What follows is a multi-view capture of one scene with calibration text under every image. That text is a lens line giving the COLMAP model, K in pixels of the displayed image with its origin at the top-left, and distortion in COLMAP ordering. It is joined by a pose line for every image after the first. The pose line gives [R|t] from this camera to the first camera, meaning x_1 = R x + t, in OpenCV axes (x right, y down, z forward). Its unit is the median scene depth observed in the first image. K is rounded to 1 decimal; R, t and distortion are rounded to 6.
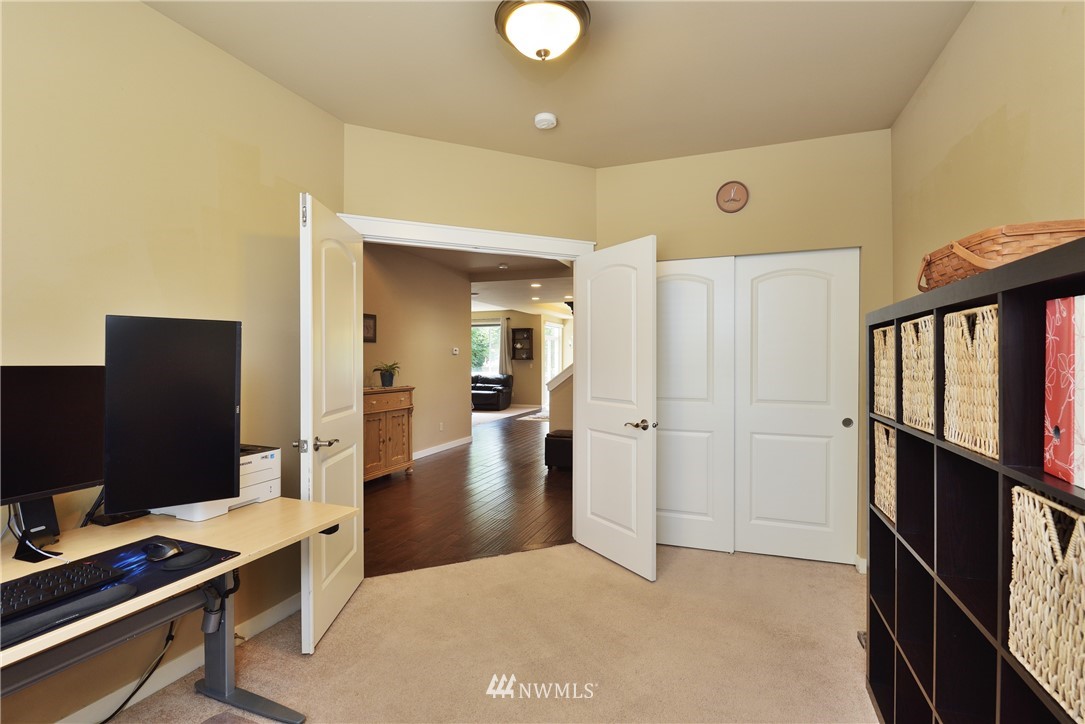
lens RADIAL K [[520.2, 0, 541.5], [0, 520.2, 362.6], [0, 0, 1]] dist [0.000014, 0.000000]
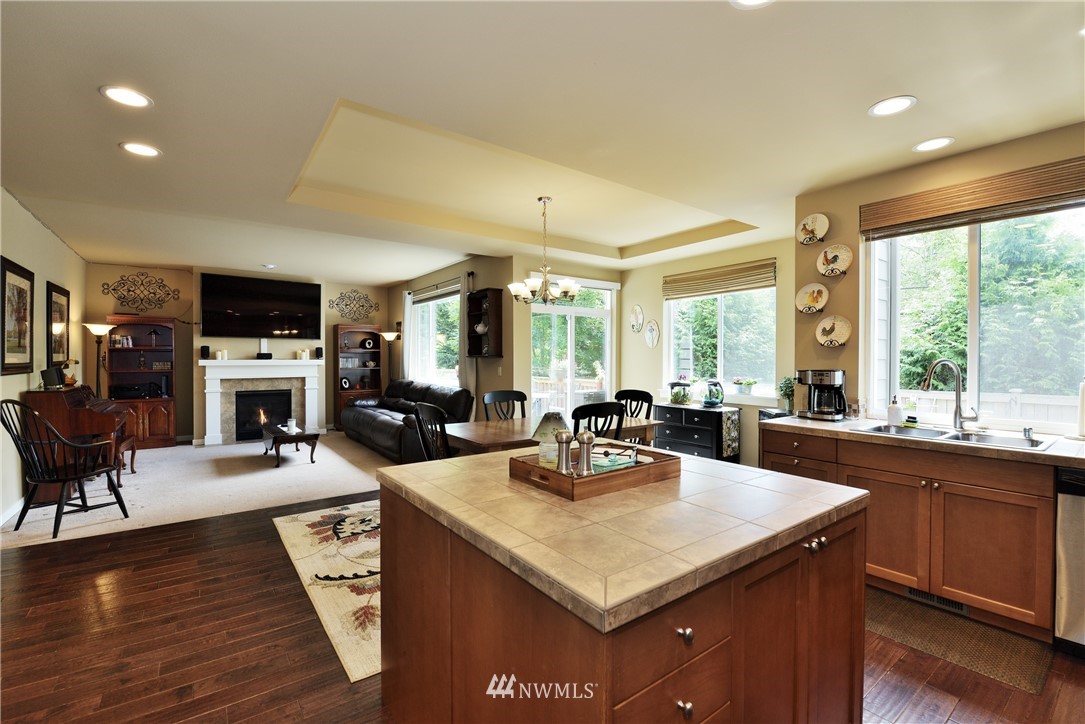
lens RADIAL K [[471.1, 0, 549.8], [0, 471.1, 359.0], [0, 0, 1]] dist [-0.015480, -0.003764]
pose [[0.845127, -0.001911, -0.534561, 0.241547], [0.002088, 0.999998, -0.000274, -0.003724], [0.534561, -0.000885, 0.845130, 0.667115]]
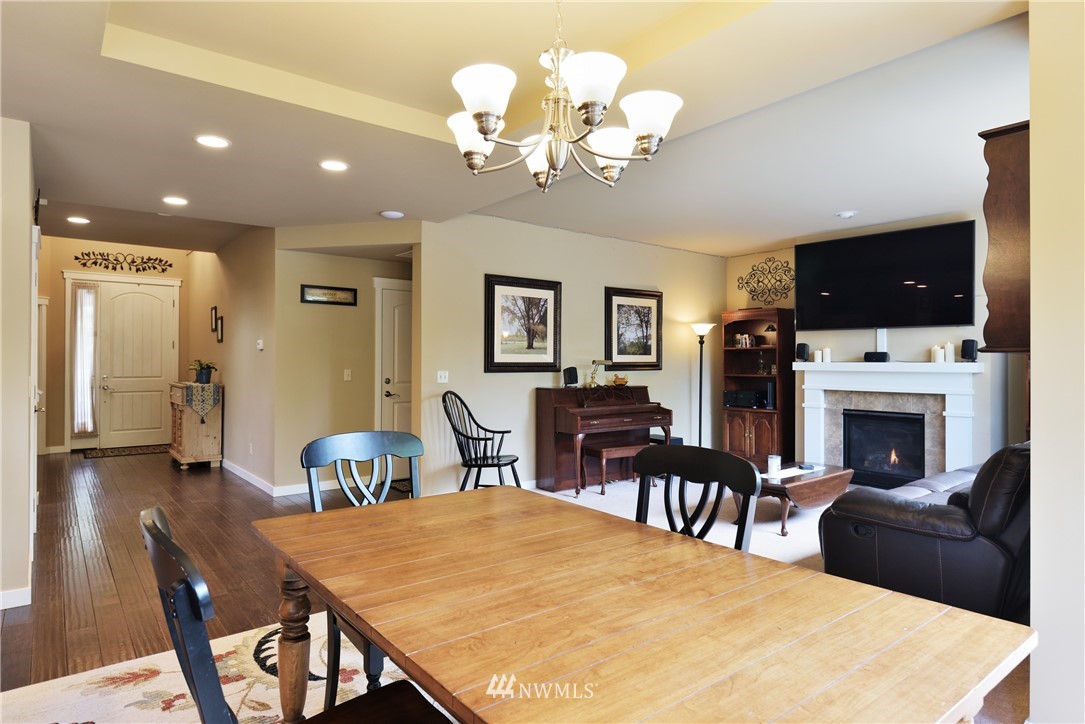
lens RADIAL K [[618.6, 0, 542.2], [0, 618.6, 364.1], [0, 0, 1]] dist [0.009574, -0.001867]
pose [[-0.516531, -0.001544, -0.856267, 0.186315], [-0.006273, 0.999978, 0.001981, -0.002062], [0.856245, 0.006394, -0.516530, 0.970318]]
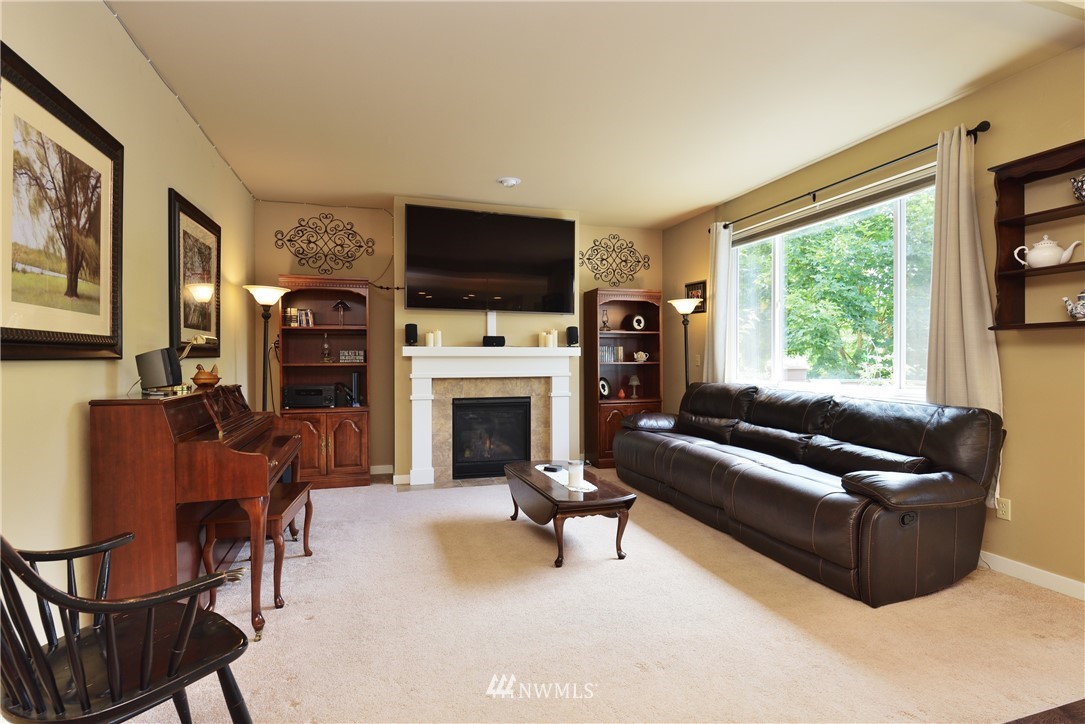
lens RADIAL K [[544.8, 0, 547.2], [0, 544.8, 357.1], [0, 0, 1]] dist [-0.001533, -0.005089]
pose [[0.614747, -0.005094, -0.788708, -0.001257], [0.002965, 0.999987, -0.004148, 0.004984], [0.788719, 0.000212, 0.614754, 0.742870]]
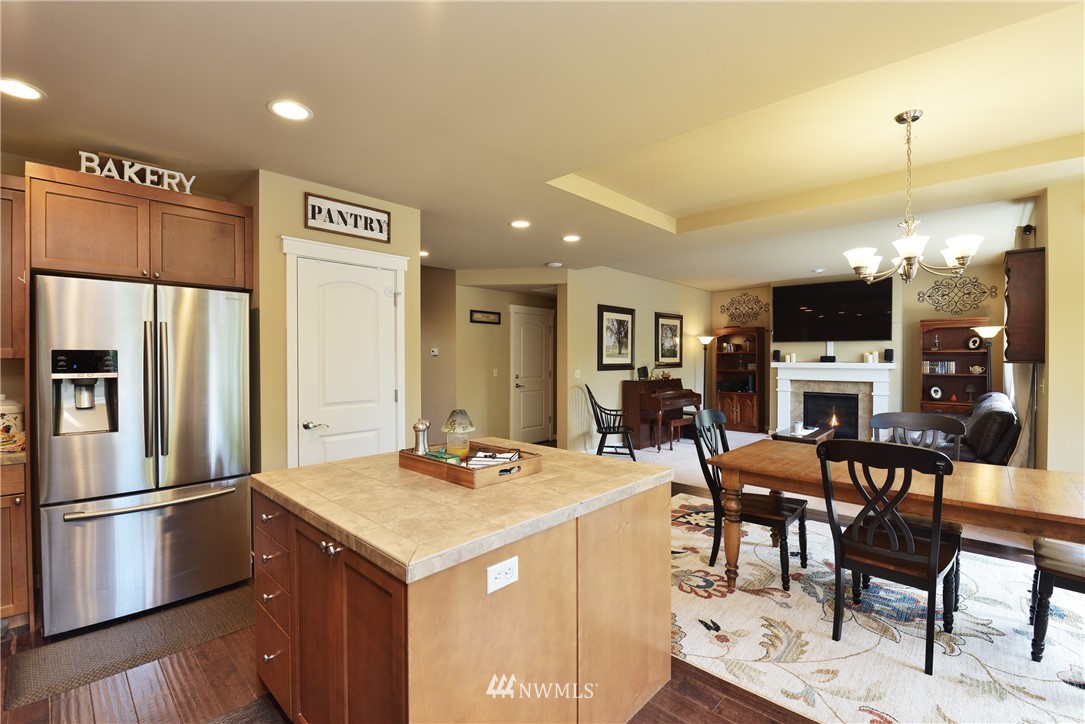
lens RADIAL K [[471.1, 0, 538.5], [0, 471.1, 363.9], [0, 0, 1]] dist [-0.015480, -0.003764]
pose [[-0.391912, 0.007745, -0.919970, 0.307250], [-0.002768, 0.999950, 0.009597, -0.006510], [0.919998, 0.006308, -0.391871, 0.849645]]
